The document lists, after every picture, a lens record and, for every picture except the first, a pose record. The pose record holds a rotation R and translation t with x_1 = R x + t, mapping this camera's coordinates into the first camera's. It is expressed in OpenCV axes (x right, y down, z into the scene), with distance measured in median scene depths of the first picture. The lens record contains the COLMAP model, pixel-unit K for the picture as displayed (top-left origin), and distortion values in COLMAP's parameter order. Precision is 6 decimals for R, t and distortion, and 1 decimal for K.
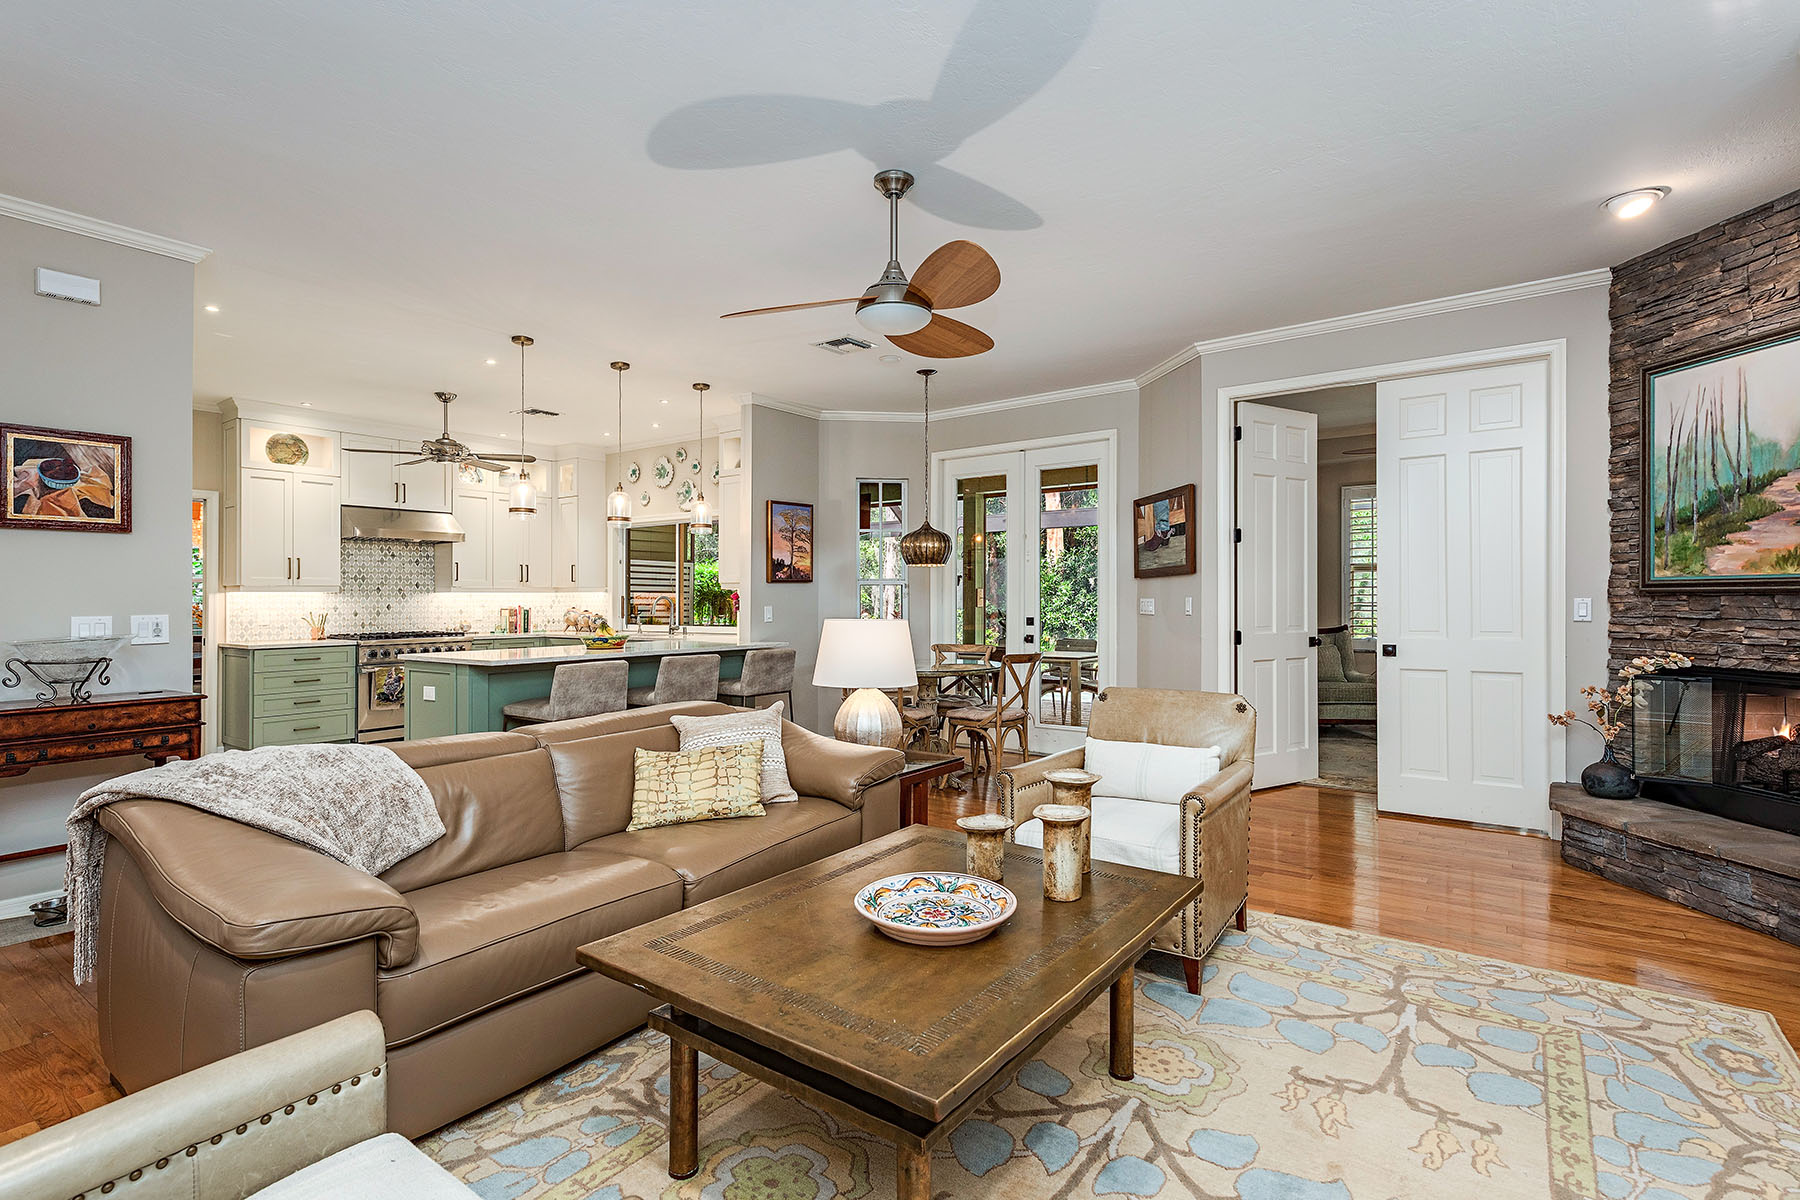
lens RADIAL K [[862.4, 0, 895.1], [0, 862.4, 597.8], [0, 0, 1]] dist [0.002150, -0.000166]
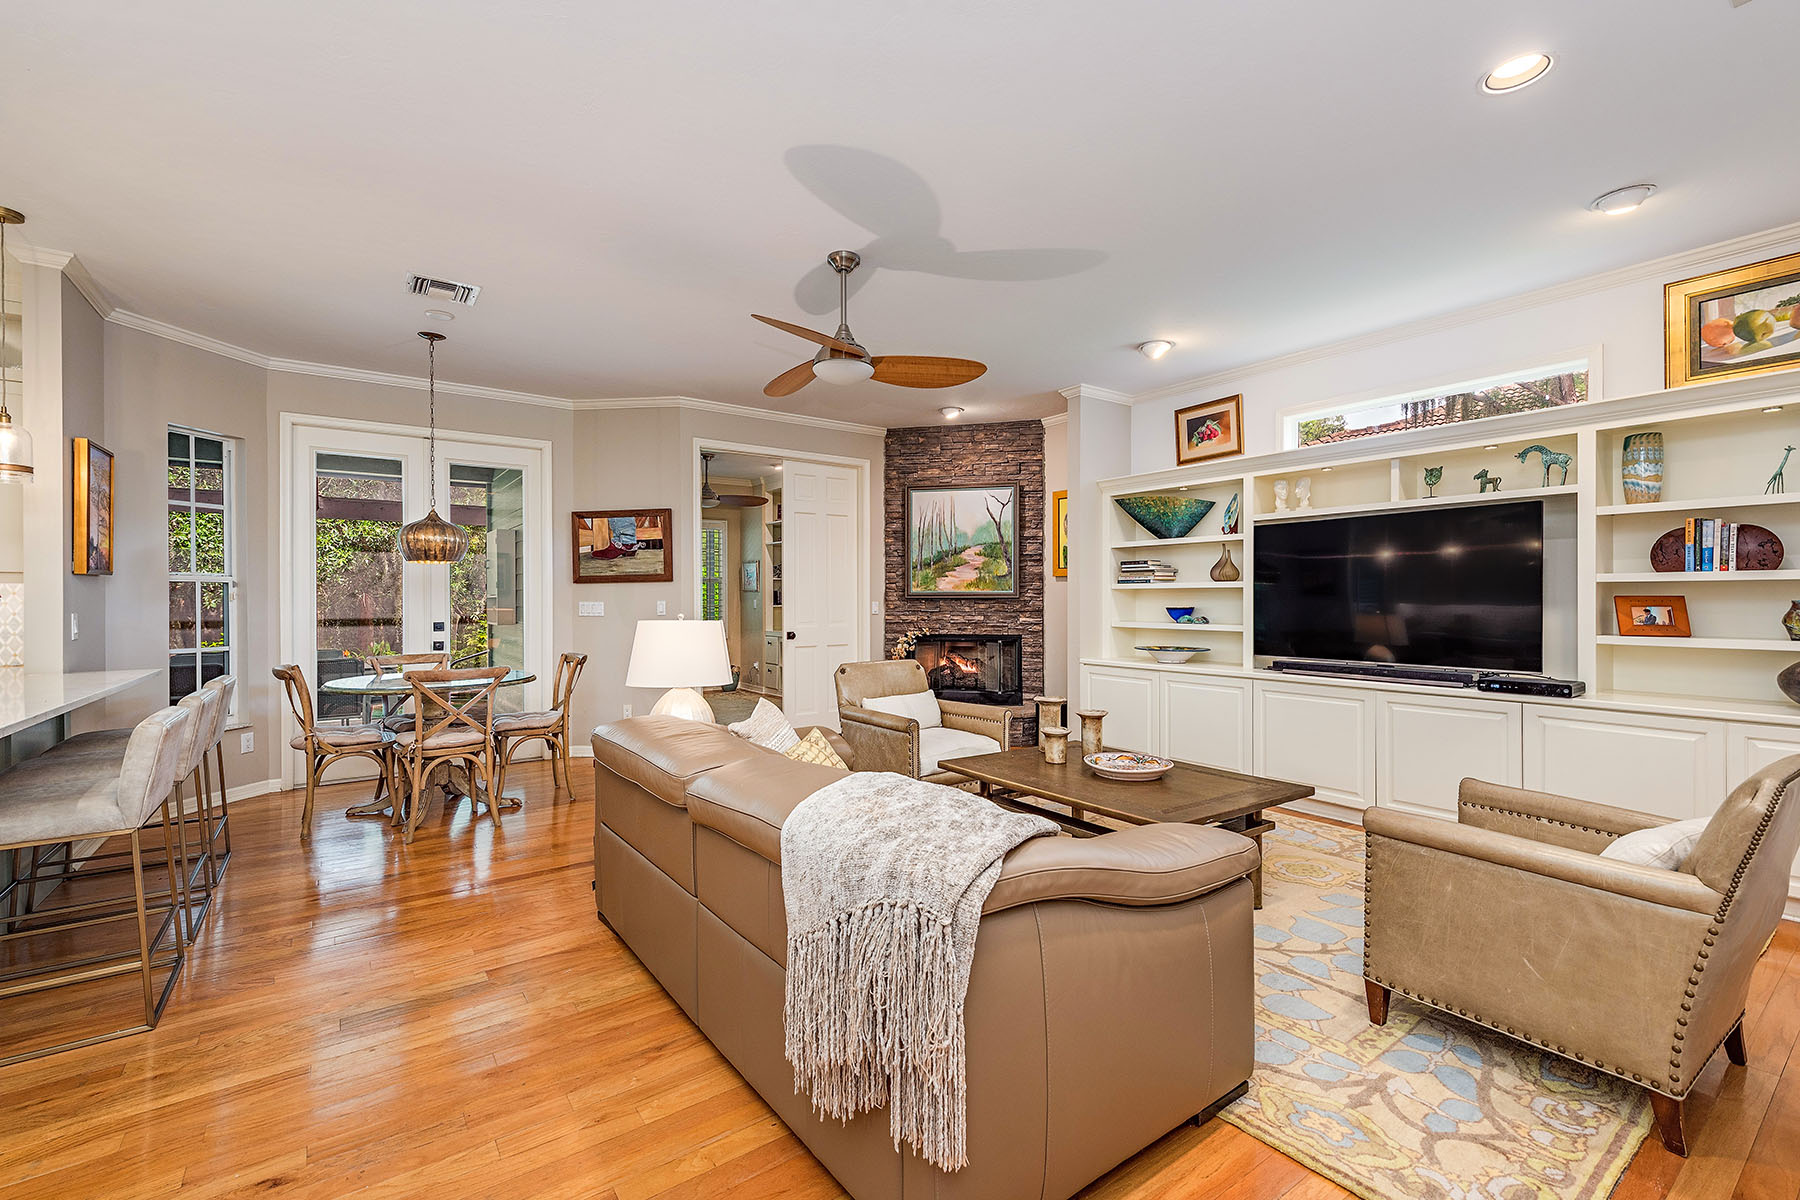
lens RADIAL K [[779.4, 0, 897.0], [0, 779.4, 603.5], [0, 0, 1]] dist [0.000255, -0.000080]
pose [[0.291342, -0.000361, 0.956619, -0.821401], [-0.000716, 1.000000, 0.000596, 0.002896], [-0.956619, -0.000858, 0.291342, 0.482804]]
